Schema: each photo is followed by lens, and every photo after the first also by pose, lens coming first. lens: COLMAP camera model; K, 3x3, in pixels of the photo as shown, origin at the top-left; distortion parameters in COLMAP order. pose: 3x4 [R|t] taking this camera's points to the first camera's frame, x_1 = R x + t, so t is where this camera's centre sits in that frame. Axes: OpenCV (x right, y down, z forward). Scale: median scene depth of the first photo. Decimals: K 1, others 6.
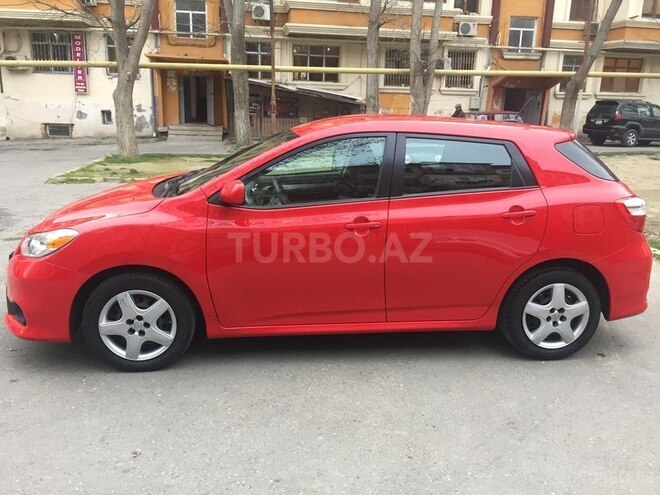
lens RADIAL K [[572.2, 0, 332.3], [0, 572.2, 247.8], [0, 0, 1]] dist [0.076365, -0.100138]
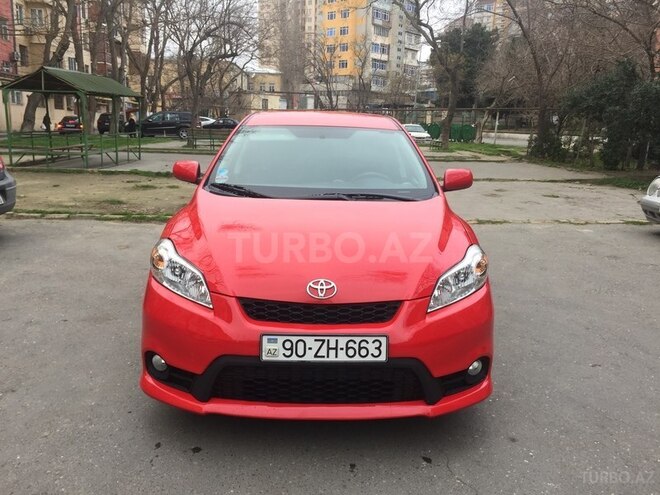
lens RADIAL K [[572.2, 0, 328.6], [0, 572.2, 245.5], [0, 0, 1]] dist [0.076365, -0.100138]
pose [[0.082047, -0.225422, 0.970800, -0.194545], [0.219698, 0.954213, 0.203002, -0.037673], [-0.972112, 0.196627, 0.127815, 0.164310]]
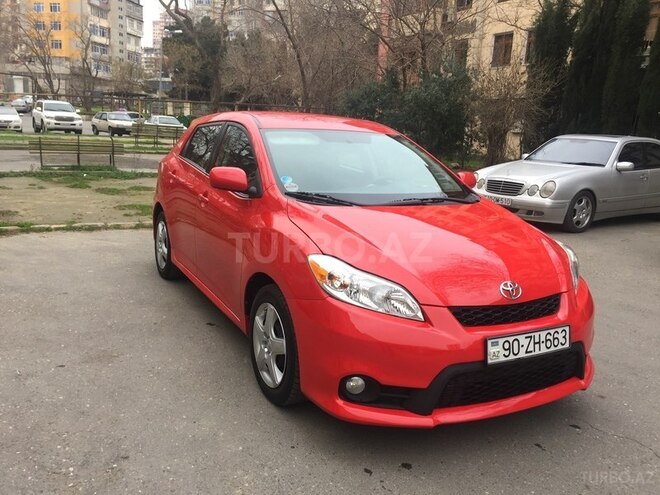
lens RADIAL K [[572.2, 0, 332.5], [0, 572.2, 243.7], [0, 0, 1]] dist [0.076365, -0.100138]
pose [[-0.379310, -0.224722, 0.897566, -0.180694], [0.166329, 0.937696, 0.305059, -0.059142], [-0.910197, 0.265004, -0.318300, 0.250136]]
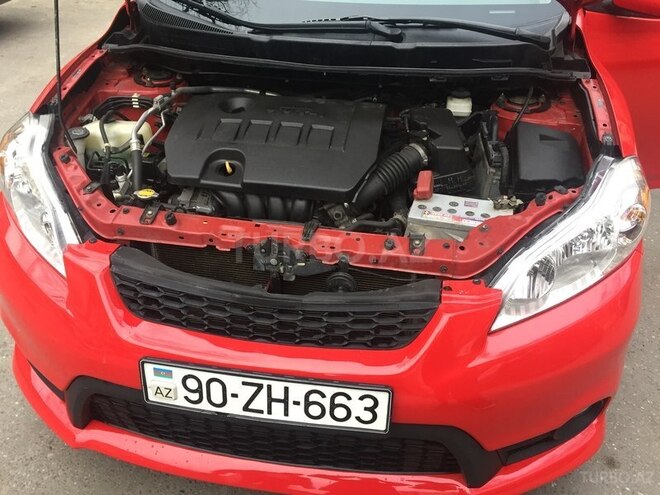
lens RADIAL K [[572.2, 0, 326.4], [0, 572.2, 246.6], [0, 0, 1]] dist [0.076365, -0.100138]
pose [[0.271661, -0.561566, 0.781565, -0.128339], [0.237558, 0.826105, 0.510996, -0.035486], [-0.932613, 0.046849, 0.357825, 0.157201]]
